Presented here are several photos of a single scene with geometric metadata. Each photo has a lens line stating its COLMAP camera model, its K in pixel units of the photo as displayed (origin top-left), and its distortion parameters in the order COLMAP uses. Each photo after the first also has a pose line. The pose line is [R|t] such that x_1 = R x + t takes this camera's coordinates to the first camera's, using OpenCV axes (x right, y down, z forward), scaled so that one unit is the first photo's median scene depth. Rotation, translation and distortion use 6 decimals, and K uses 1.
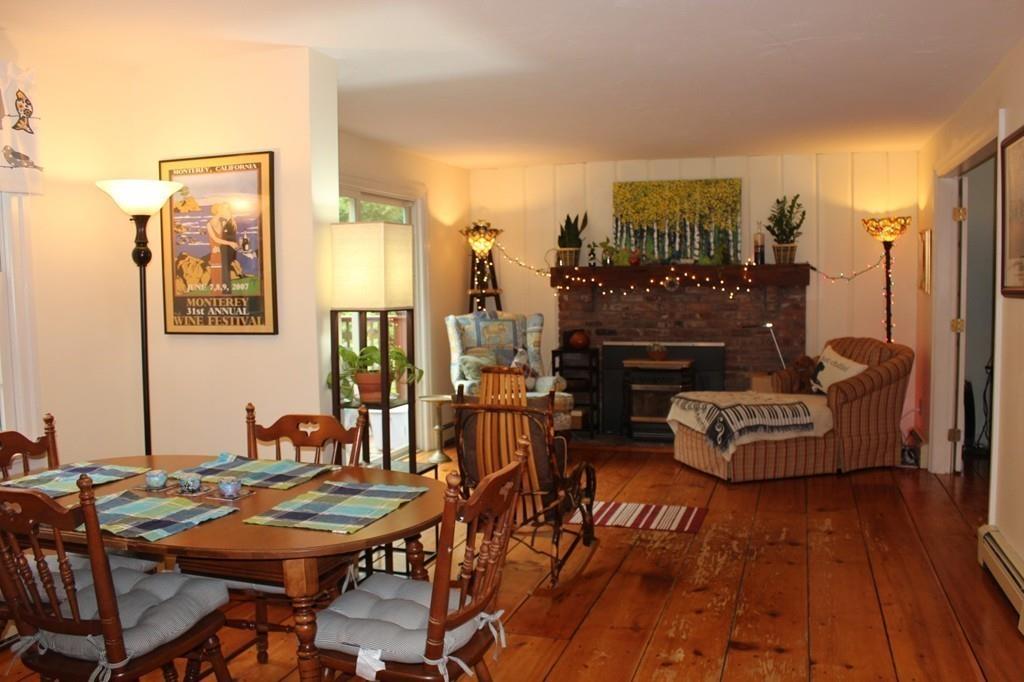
lens RADIAL K [[865.0, 0, 530.3], [0, 865.0, 351.4], [0, 0, 1]] dist [-0.157218, 0.136676]
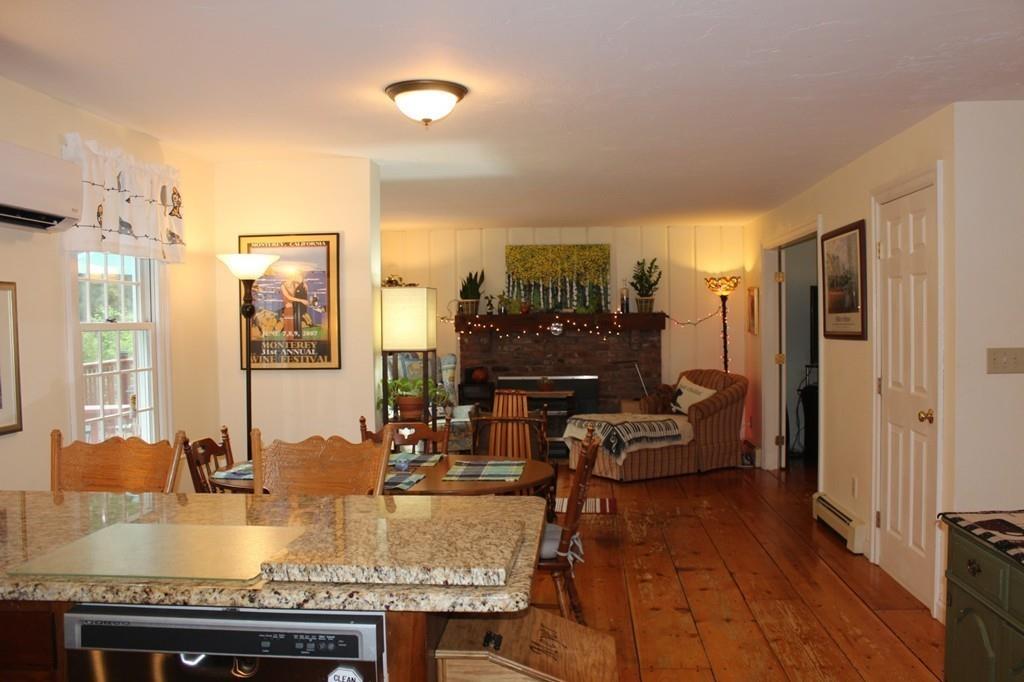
lens RADIAL K [[865.0, 0, 530.3], [0, 865.0, 351.4], [0, 0, 1]] dist [-0.157218, 0.136676]
pose [[0.971181, -0.007495, 0.238225, -0.176093], [0.019043, 0.998750, -0.046210, 0.010938], [-0.237580, 0.049414, 0.970110, -0.202903]]
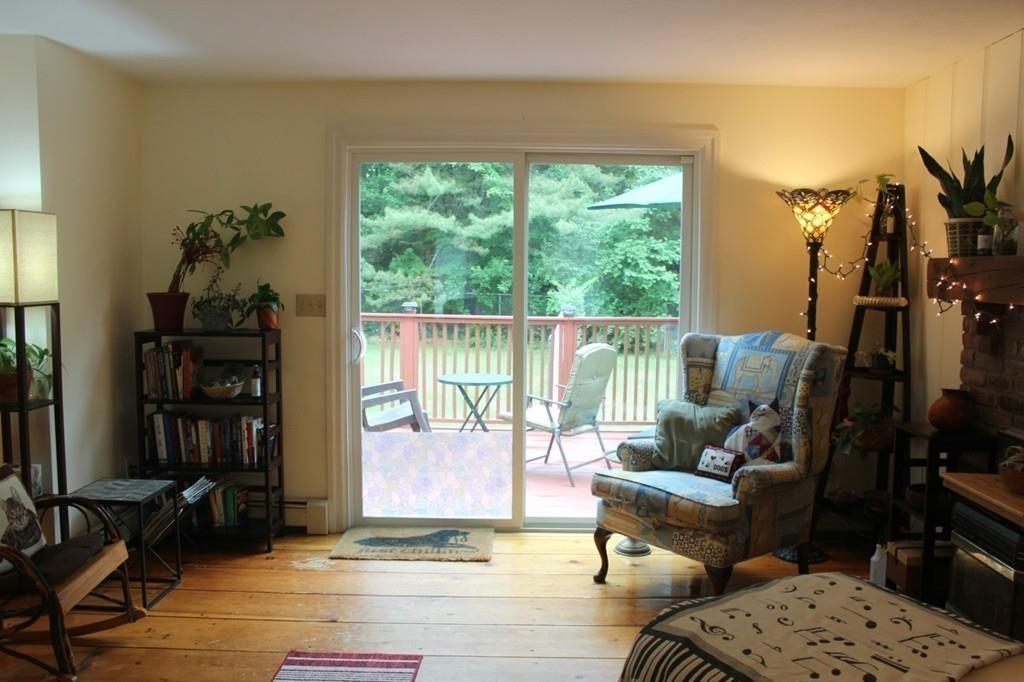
lens RADIAL K [[865.0, 0, 530.3], [0, 865.0, 351.4], [0, 0, 1]] dist [-0.157218, 0.136676]
pose [[0.297825, 0.105381, -0.948786, 0.460722], [-0.093635, 0.992320, 0.080824, -0.067409], [0.950017, 0.064768, 0.305405, 0.693410]]
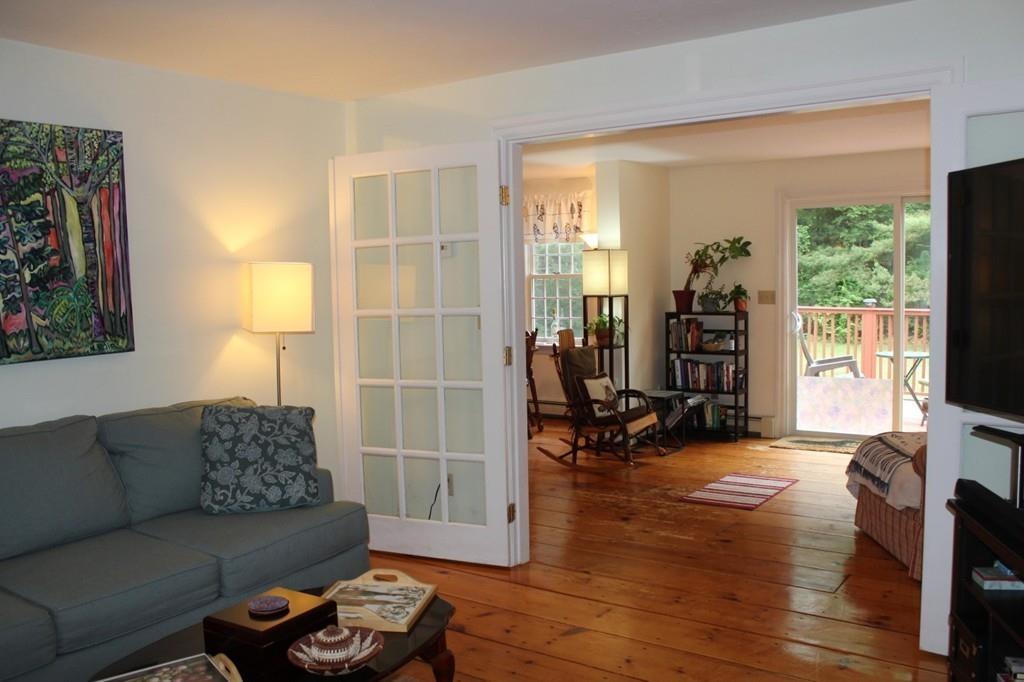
lens RADIAL K [[871.8, 0, 533.1], [0, 871.8, 356.5], [0, 0, 1]] dist [-0.114766, 0.011601]
pose [[-0.294135, 0.105235, -0.949953, 0.917505], [-0.053828, 0.990518, 0.126396, -0.081836], [0.954247, 0.088311, -0.285682, 0.768431]]
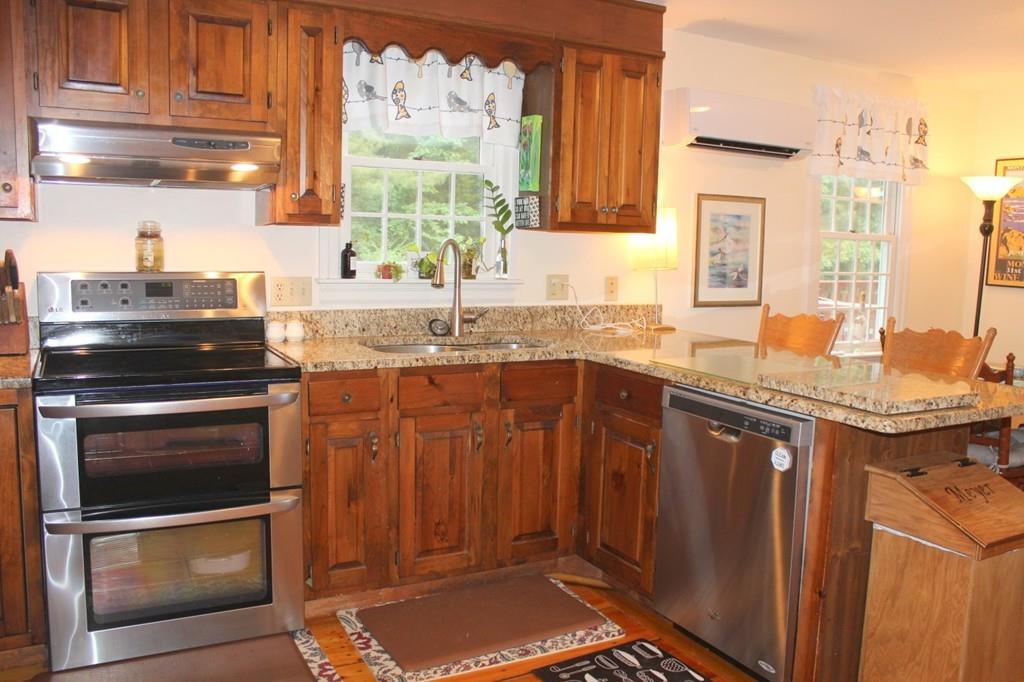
lens RADIAL K [[865.0, 0, 530.3], [0, 865.0, 351.4], [0, 0, 1]] dist [-0.157218, 0.136676]
pose [[0.725141, 0.122754, -0.677570, -0.018456], [-0.094324, 0.992414, 0.078848, 0.027852], [0.682109, 0.006735, 0.731219, -0.287827]]
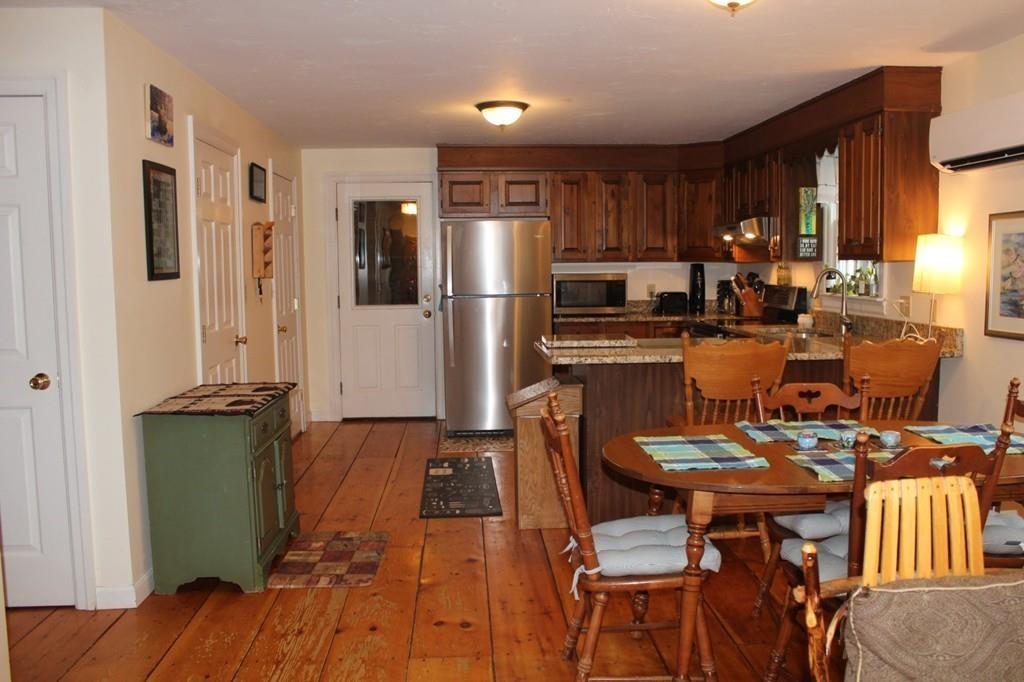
lens RADIAL K [[865.0, 0, 530.3], [0, 865.0, 351.4], [0, 0, 1]] dist [-0.157218, 0.136676]
pose [[-0.926997, 0.060138, -0.370216, 0.140107], [-0.009105, 0.983163, 0.182503, -0.056848], [0.374958, 0.172551, -0.910842, 0.659889]]
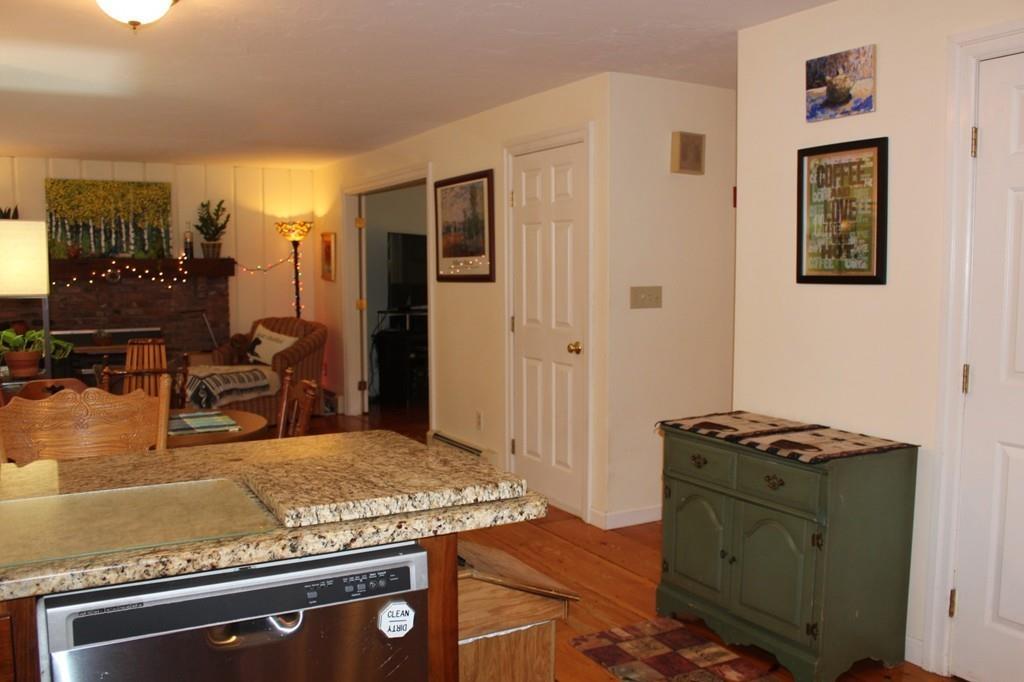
lens RADIAL K [[896.8, 0, 528.2], [0, 896.8, 345.9], [0, 0, 1]] dist [-0.168488, 0.165082]
pose [[0.677764, -0.052481, 0.733404, -0.309829], [0.053093, 0.998339, 0.022373, 0.014999], [-0.733360, 0.023775, 0.679424, -0.149078]]
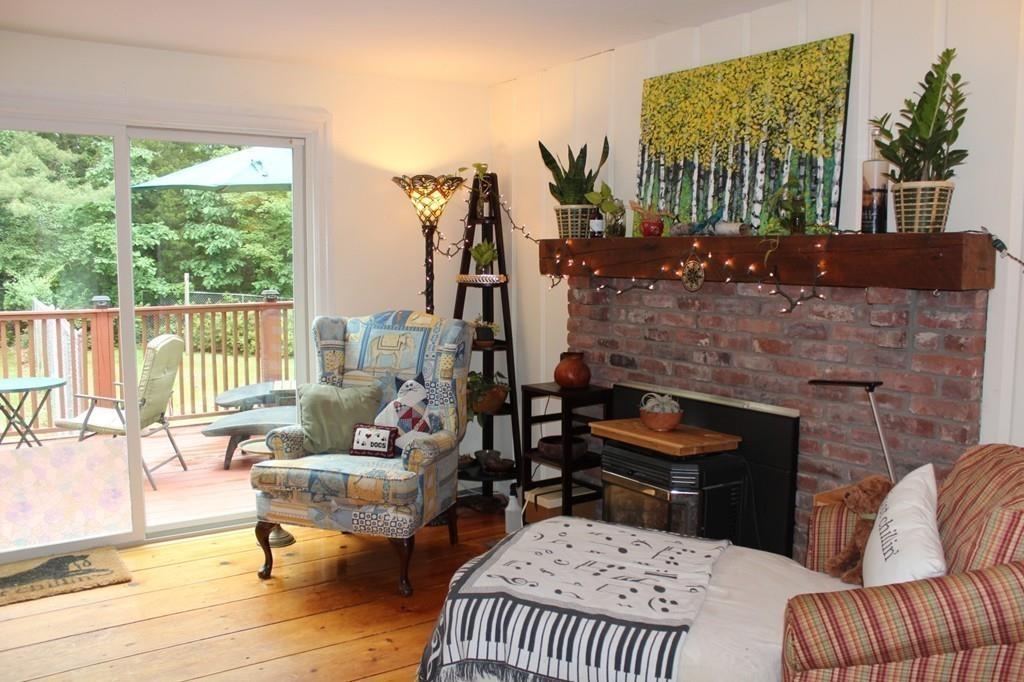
lens RADIAL K [[865.0, 0, 530.3], [0, 865.0, 351.4], [0, 0, 1]] dist [-0.157218, 0.136676]
pose [[0.794847, 0.082031, -0.601240, 0.401120], [-0.064847, 0.996629, 0.050248, -0.056844], [0.603335, -0.000951, 0.797487, 0.590286]]
